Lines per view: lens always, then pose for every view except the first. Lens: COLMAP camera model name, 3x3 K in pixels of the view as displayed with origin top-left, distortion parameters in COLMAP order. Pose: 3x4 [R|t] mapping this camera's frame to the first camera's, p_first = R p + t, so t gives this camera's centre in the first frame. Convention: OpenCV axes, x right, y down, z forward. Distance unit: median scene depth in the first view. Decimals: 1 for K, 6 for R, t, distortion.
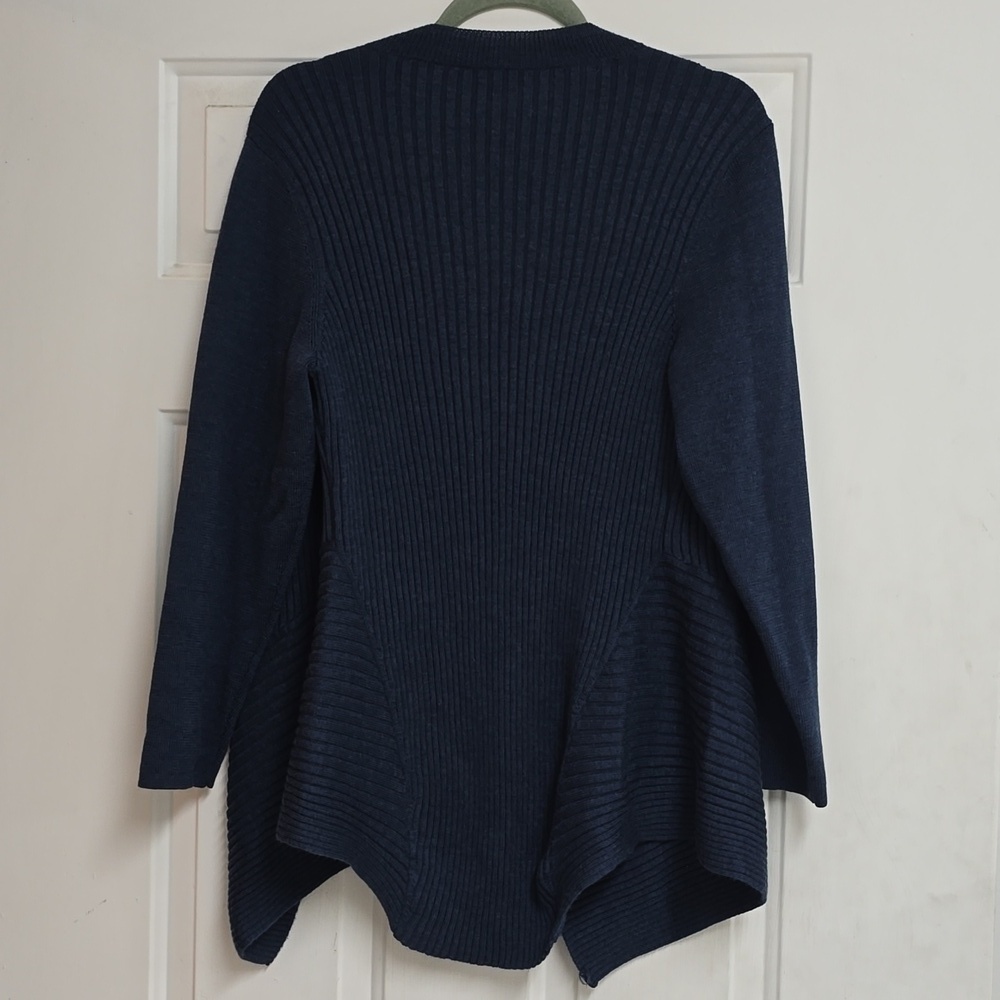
lens RADIAL K [[1450.9, 0, 500.0], [0, 1450.9, 500.0], [0, 0, 1]] dist [0.177985, -0.510249]
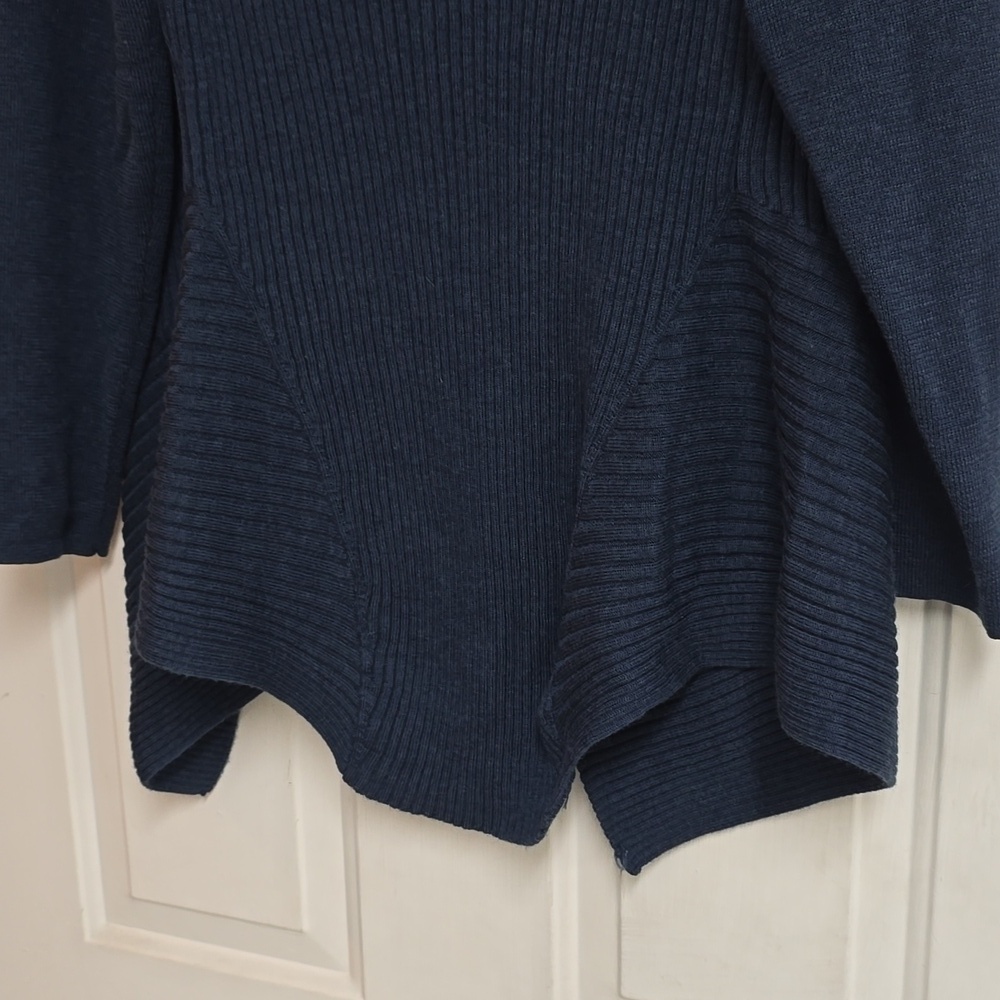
lens RADIAL K [[1450.9, 0, 500.0], [0, 1450.9, 500.0], [0, 0, 1]] dist [0.177985, -0.510249]
pose [[0.967400, 0.023112, -0.252198, 0.168528], [0.032484, 0.976277, 0.214075, 0.027585], [0.251163, -0.215288, 0.943699, 0.410645]]
